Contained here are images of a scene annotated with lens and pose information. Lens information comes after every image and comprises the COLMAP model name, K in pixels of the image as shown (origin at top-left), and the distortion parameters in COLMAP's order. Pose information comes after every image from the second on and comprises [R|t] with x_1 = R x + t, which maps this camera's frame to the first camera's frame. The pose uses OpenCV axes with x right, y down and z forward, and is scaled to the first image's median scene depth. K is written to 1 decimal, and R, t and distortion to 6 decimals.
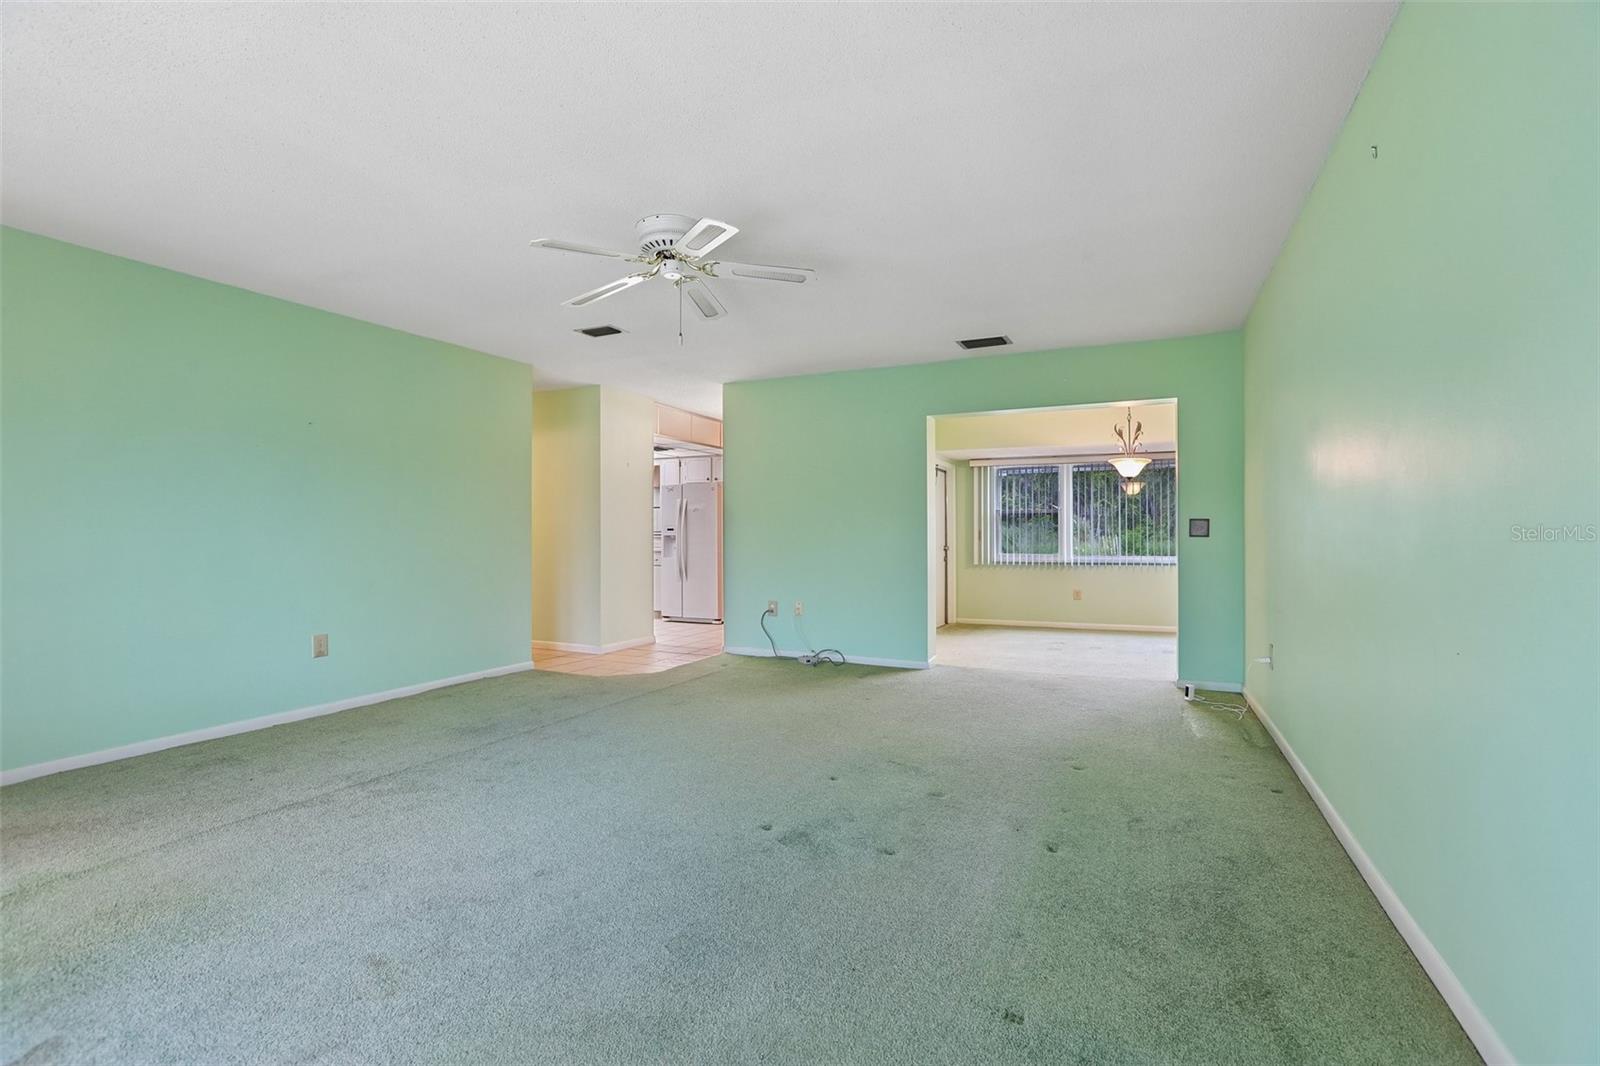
lens RADIAL K [[727.2, 0, 797.2], [0, 727.2, 534.7], [0, 0, 1]] dist [-0.061017, 0.023945]
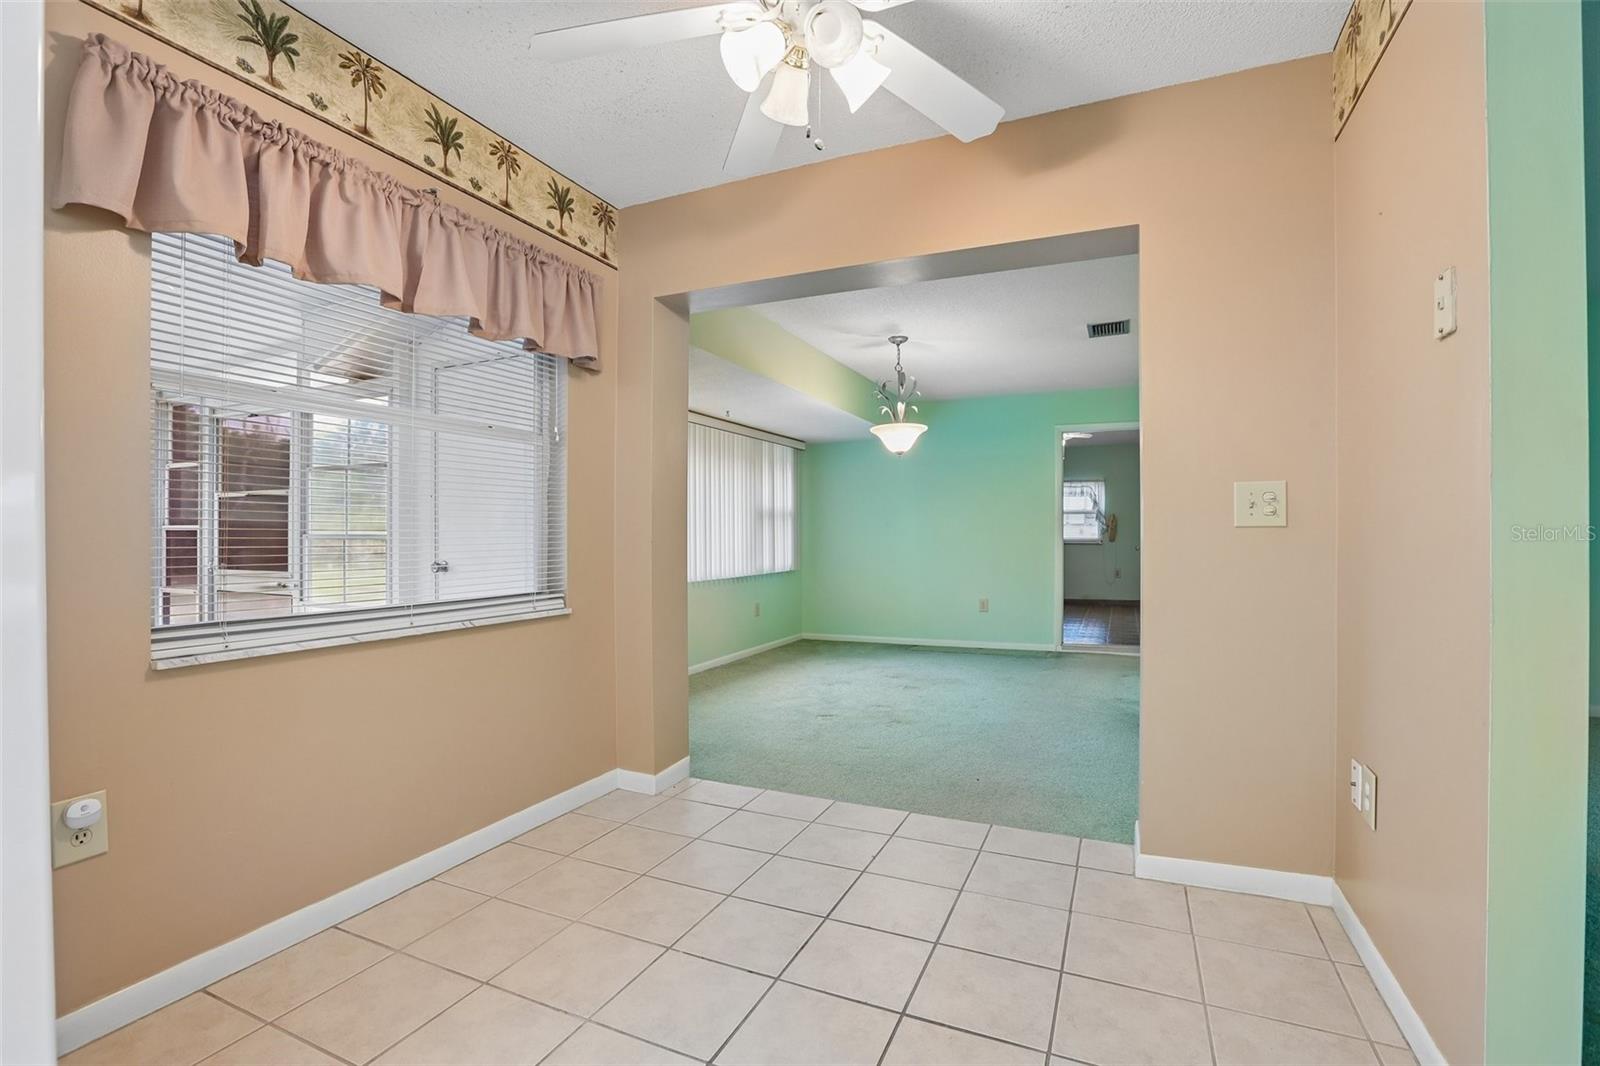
lens RADIAL K [[727.2, 0, 797.2], [0, 727.2, 534.7], [0, 0, 1]] dist [-0.061017, 0.023945]
pose [[-0.017221, 0.003609, 0.999845, -0.252095], [-0.001586, 0.999992, -0.003636, 0.003759], [-0.999850, -0.001649, -0.017215, 1.122650]]
